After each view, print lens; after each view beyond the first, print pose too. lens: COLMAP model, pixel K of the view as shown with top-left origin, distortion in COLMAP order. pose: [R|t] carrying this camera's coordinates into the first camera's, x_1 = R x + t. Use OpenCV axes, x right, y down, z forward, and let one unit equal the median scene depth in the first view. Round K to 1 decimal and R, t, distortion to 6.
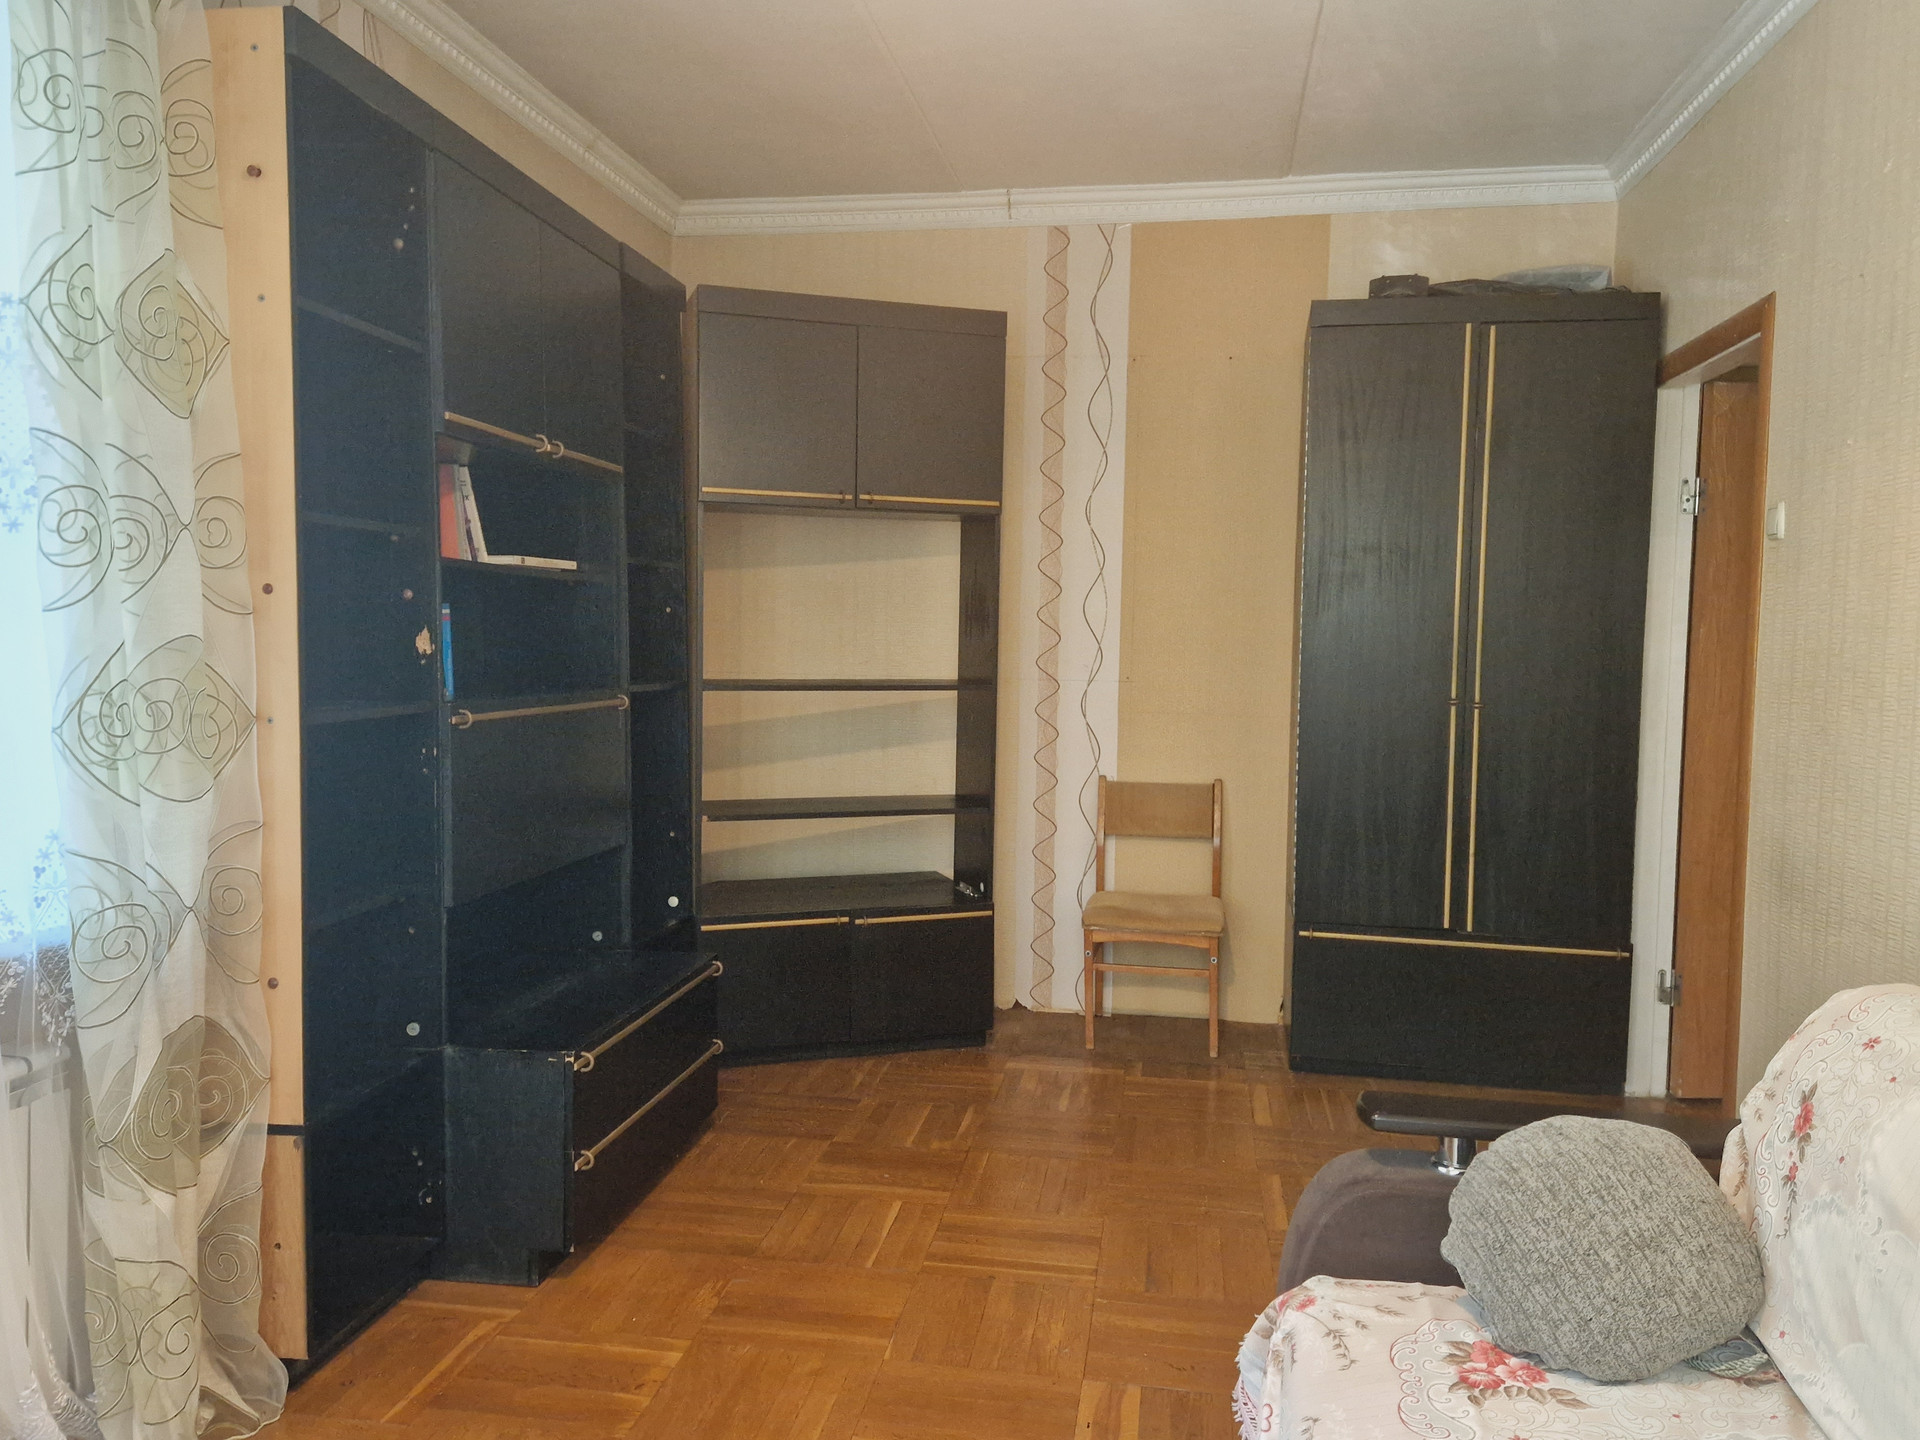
lens RADIAL K [[1508.0, 0, 970.6], [0, 1508.0, 732.0], [0, 0, 1]] dist [0.111652, -0.138320]
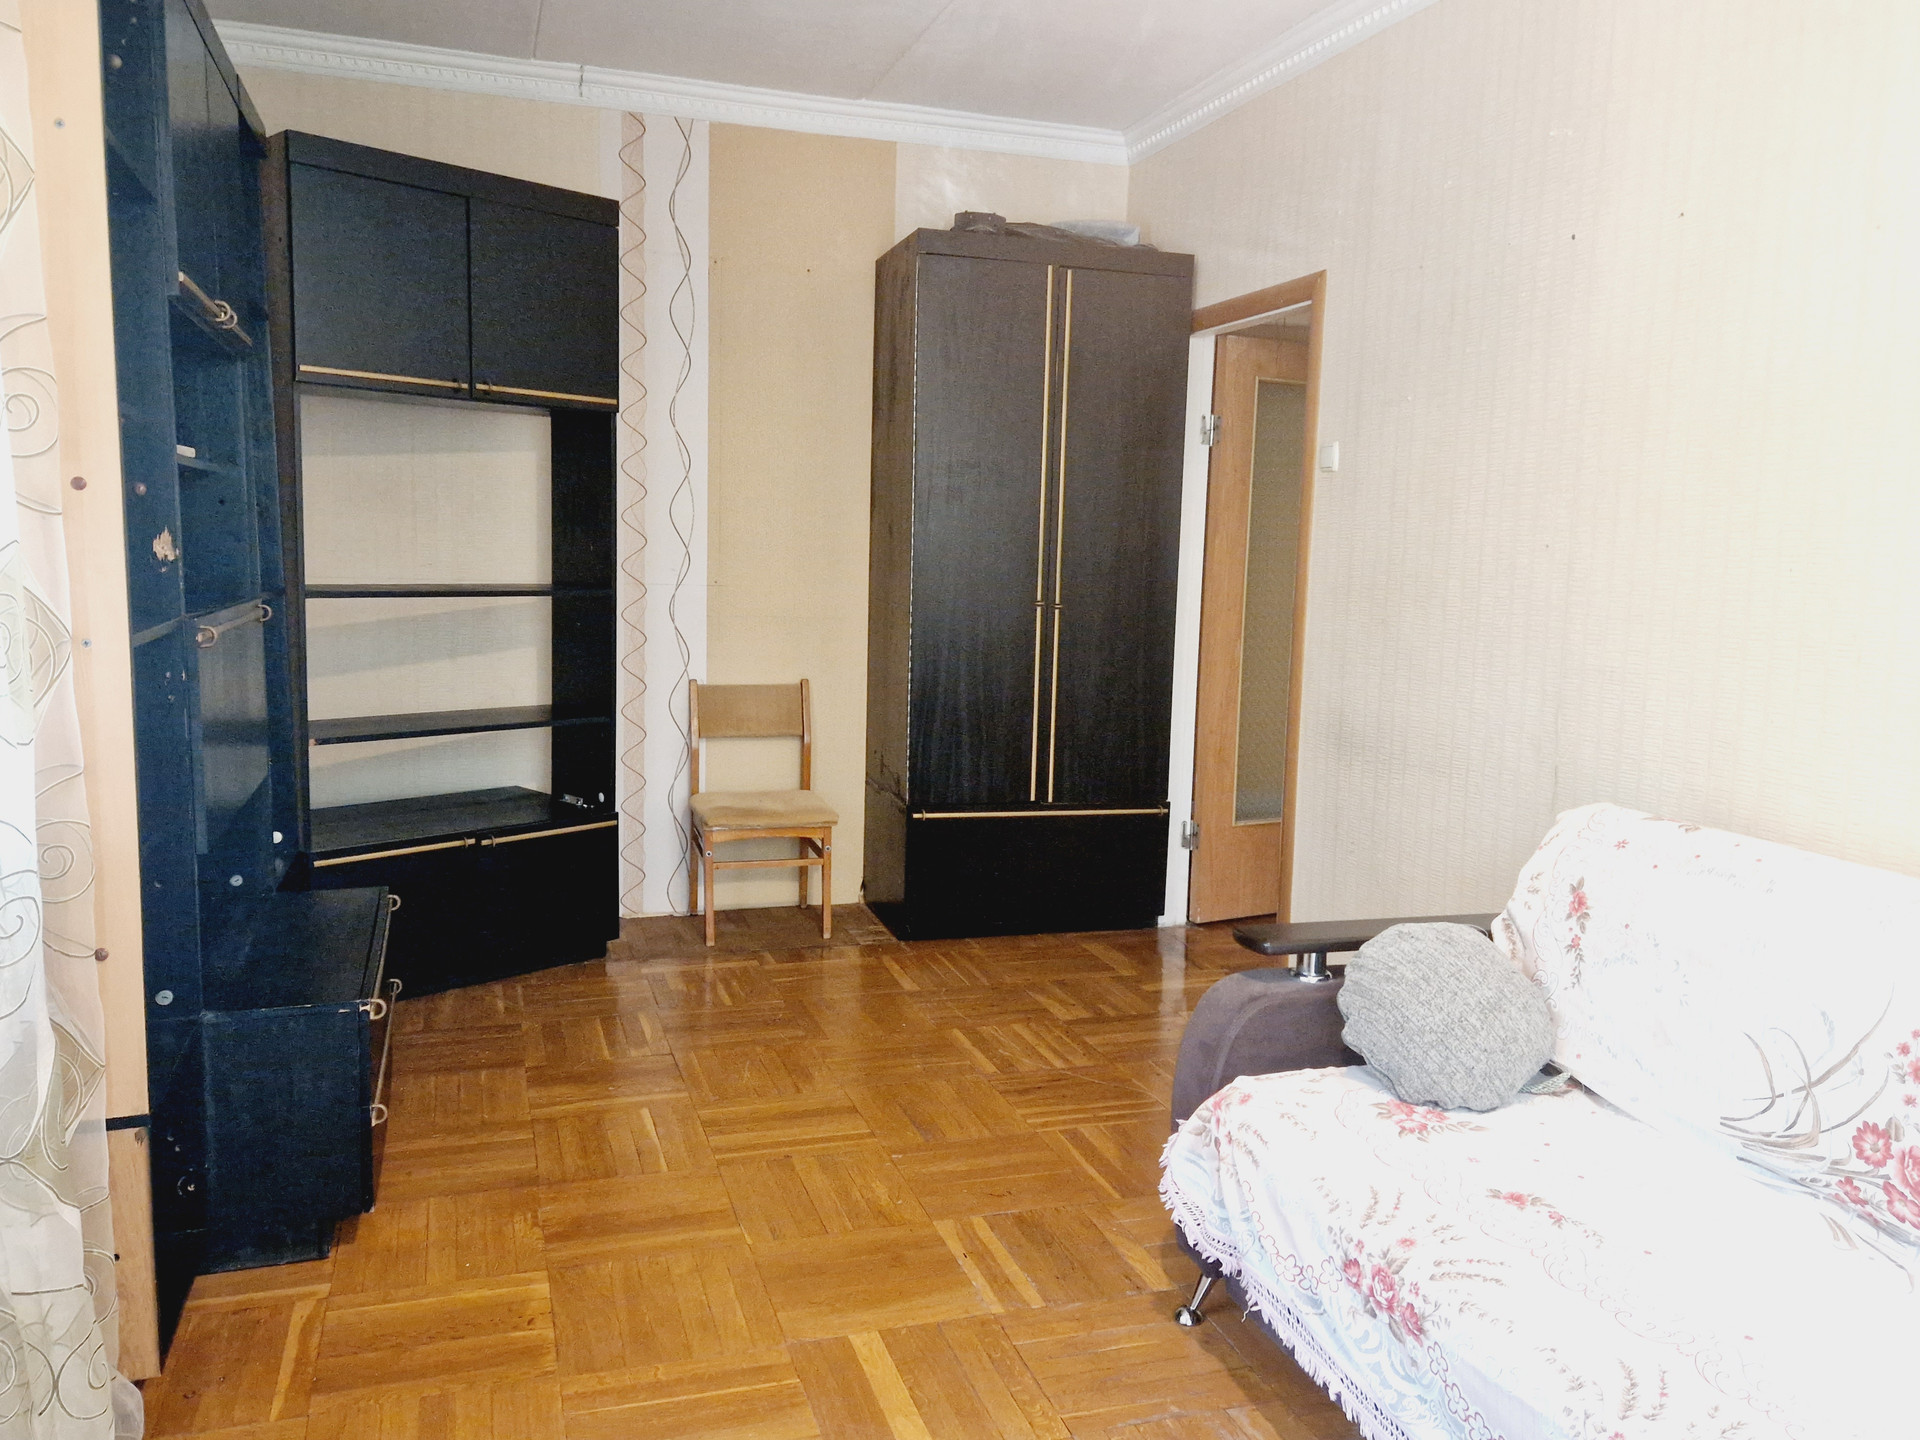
lens RADIAL K [[1508.0, 0, 970.6], [0, 1508.0, 732.0], [0, 0, 1]] dist [0.111652, -0.138320]
pose [[0.881651, -0.051443, 0.469090, -0.259150], [0.019989, 0.997219, 0.071792, -0.005837], [-0.471479, -0.053919, 0.880227, 0.022977]]
